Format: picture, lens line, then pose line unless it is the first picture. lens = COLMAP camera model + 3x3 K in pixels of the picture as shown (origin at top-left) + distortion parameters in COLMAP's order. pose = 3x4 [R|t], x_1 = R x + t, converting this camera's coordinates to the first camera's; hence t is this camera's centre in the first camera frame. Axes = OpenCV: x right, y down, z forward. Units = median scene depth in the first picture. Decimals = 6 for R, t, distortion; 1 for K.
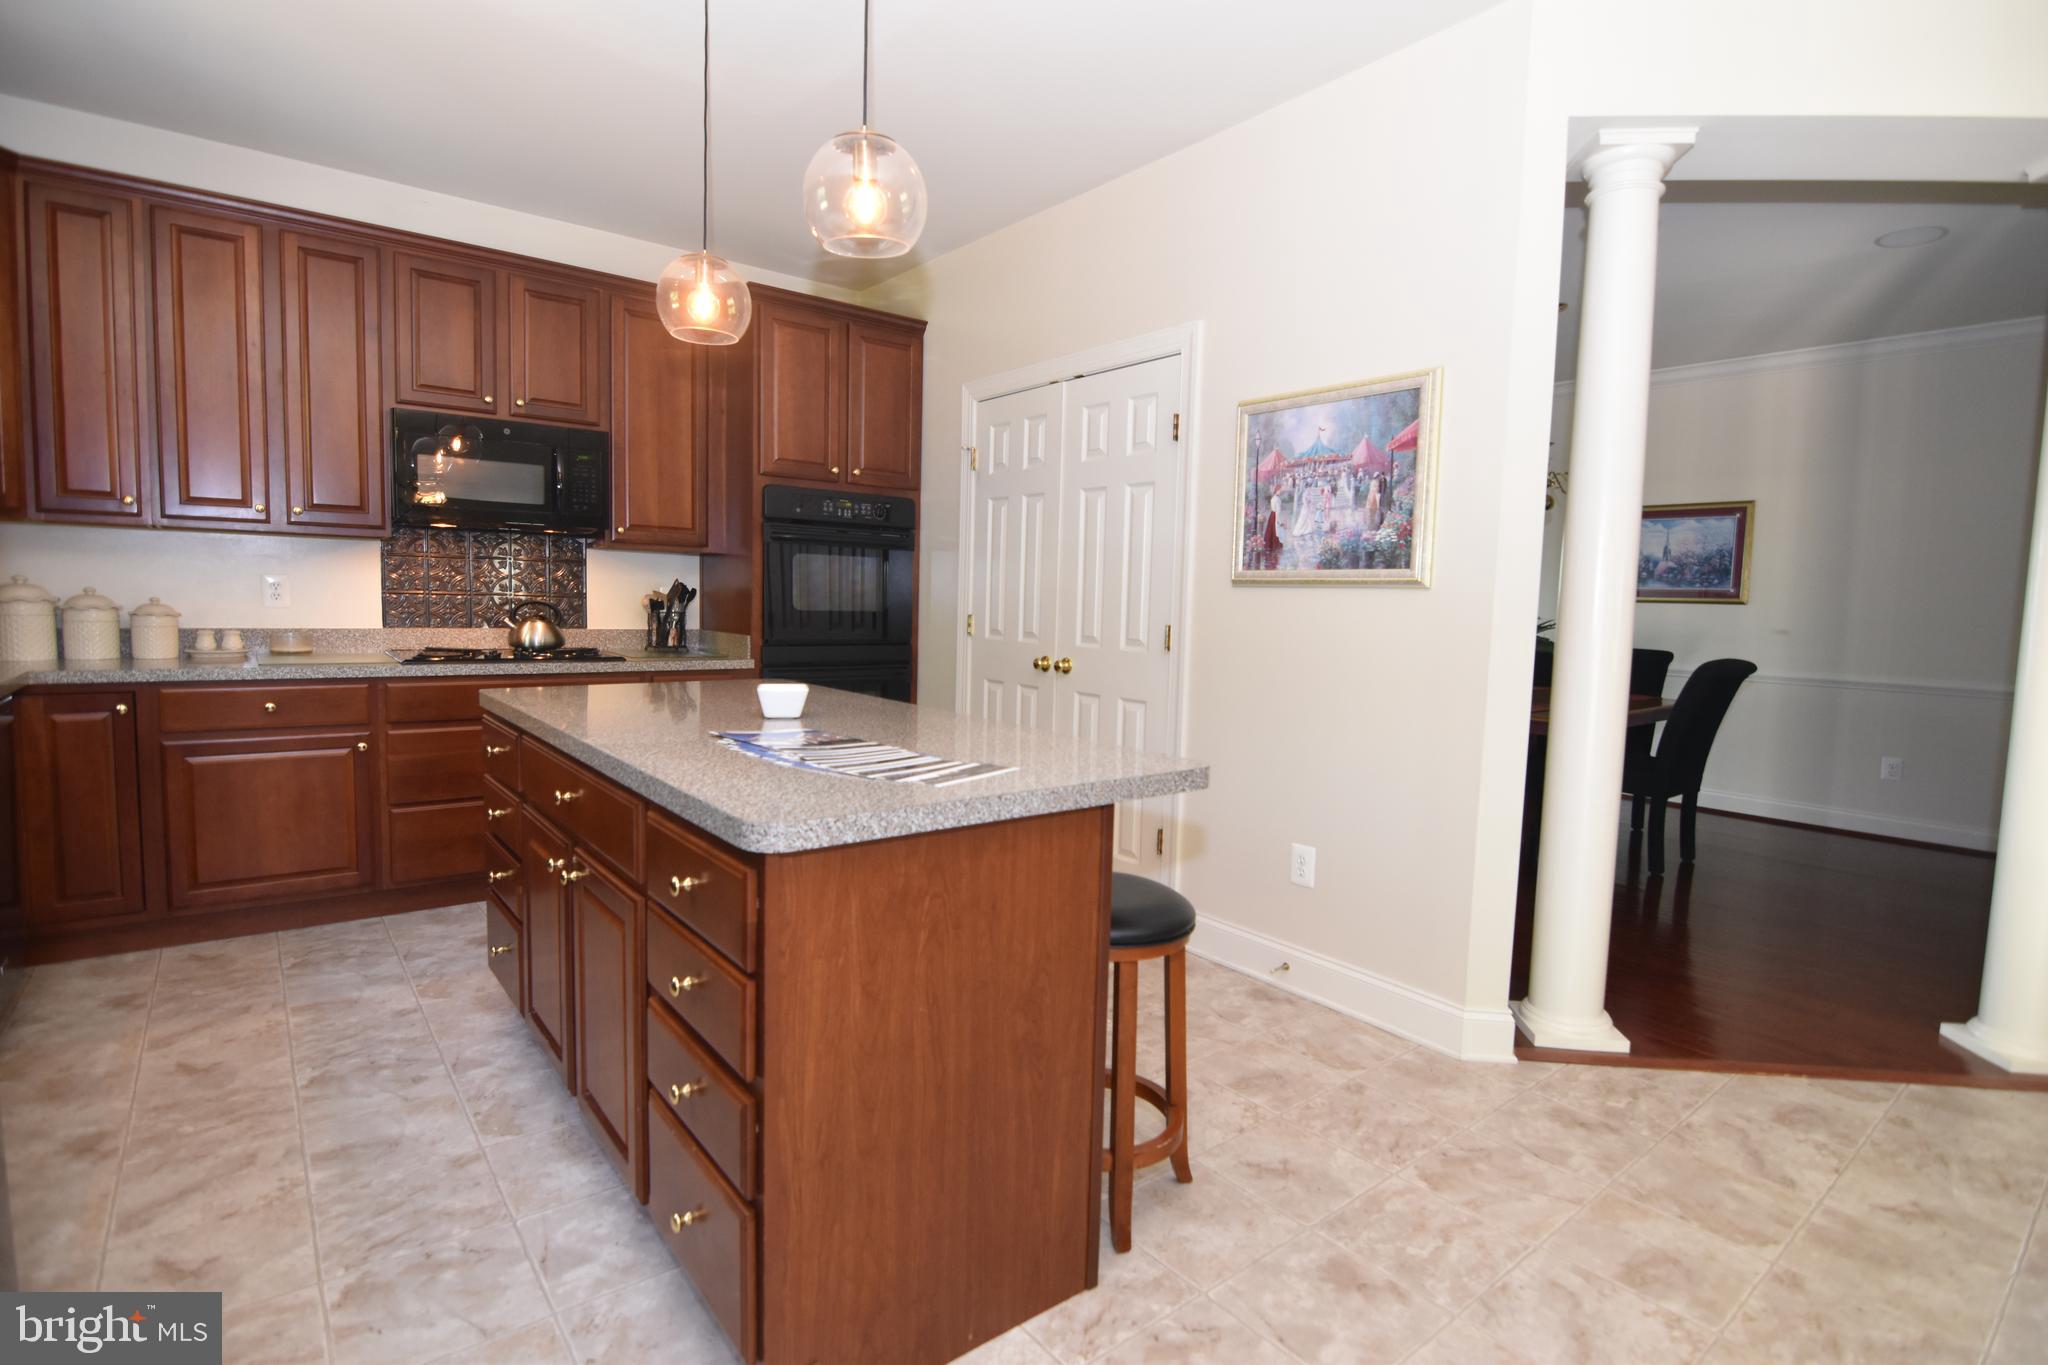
lens RADIAL K [[999.5, 0, 1024.2], [0, 999.5, 685.5], [0, 0, 1]] dist [-0.018081, -0.001223]
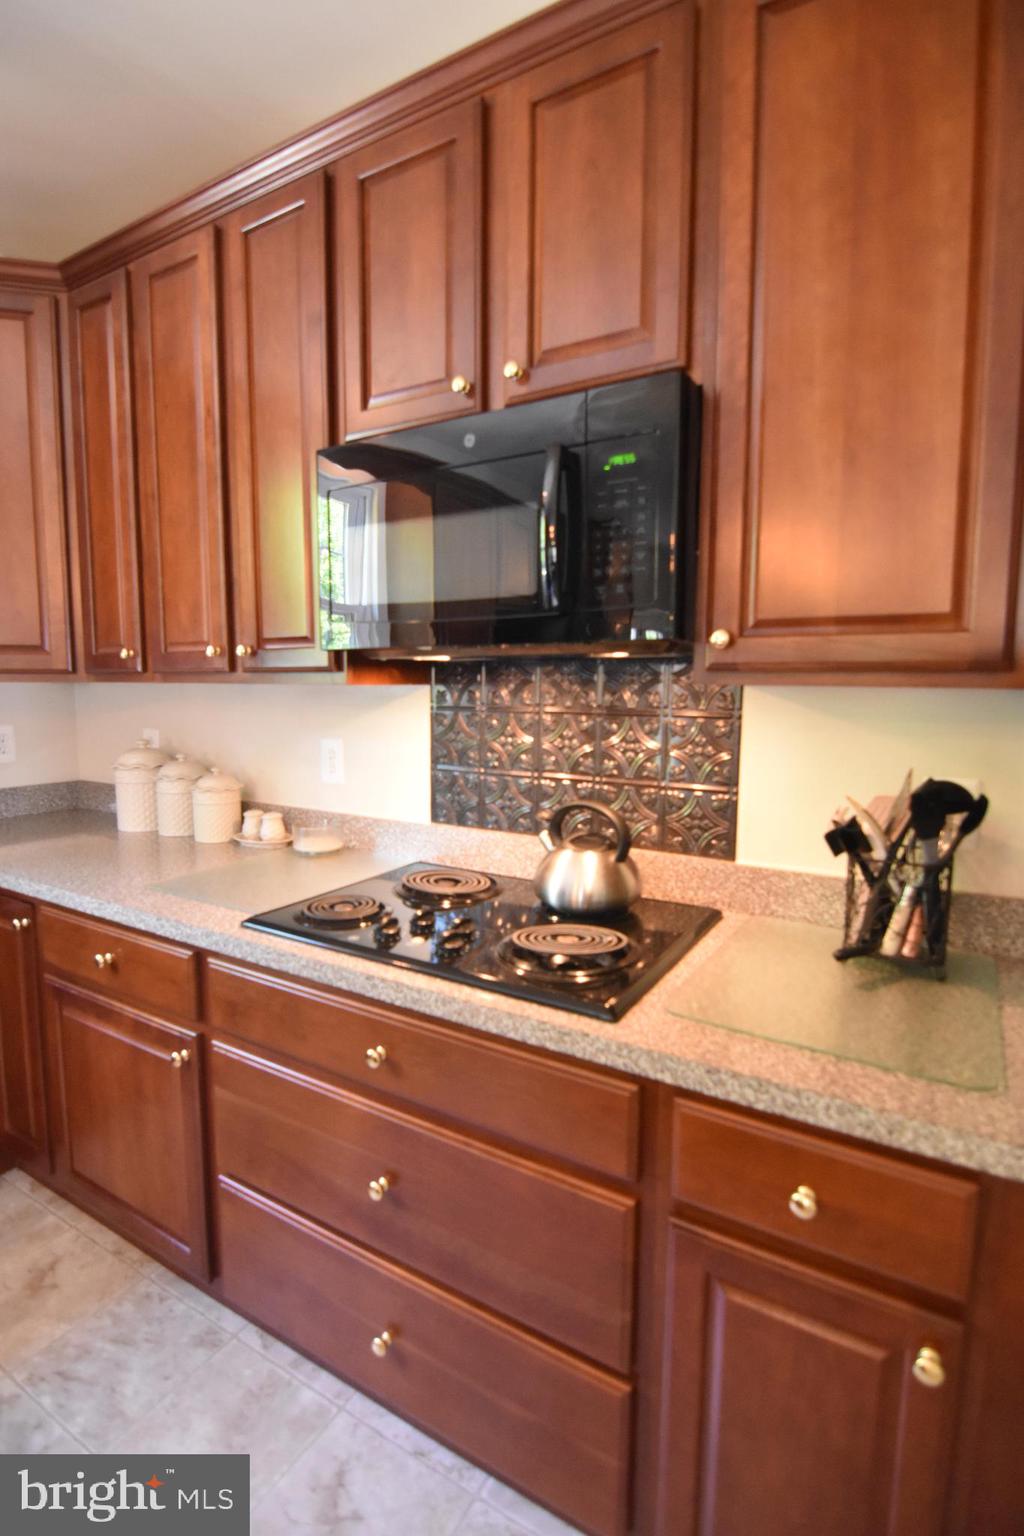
lens RADIAL K [[749.6, 0, 512.3], [0, 749.6, 770.8], [0, 0, 1]] dist [-0.018081, -0.001223]
pose [[0.363686, 0.076395, -0.928384, -0.063895], [-0.077123, 0.995679, 0.051720, -0.042415], [0.928324, 0.052789, 0.368006, 0.305681]]
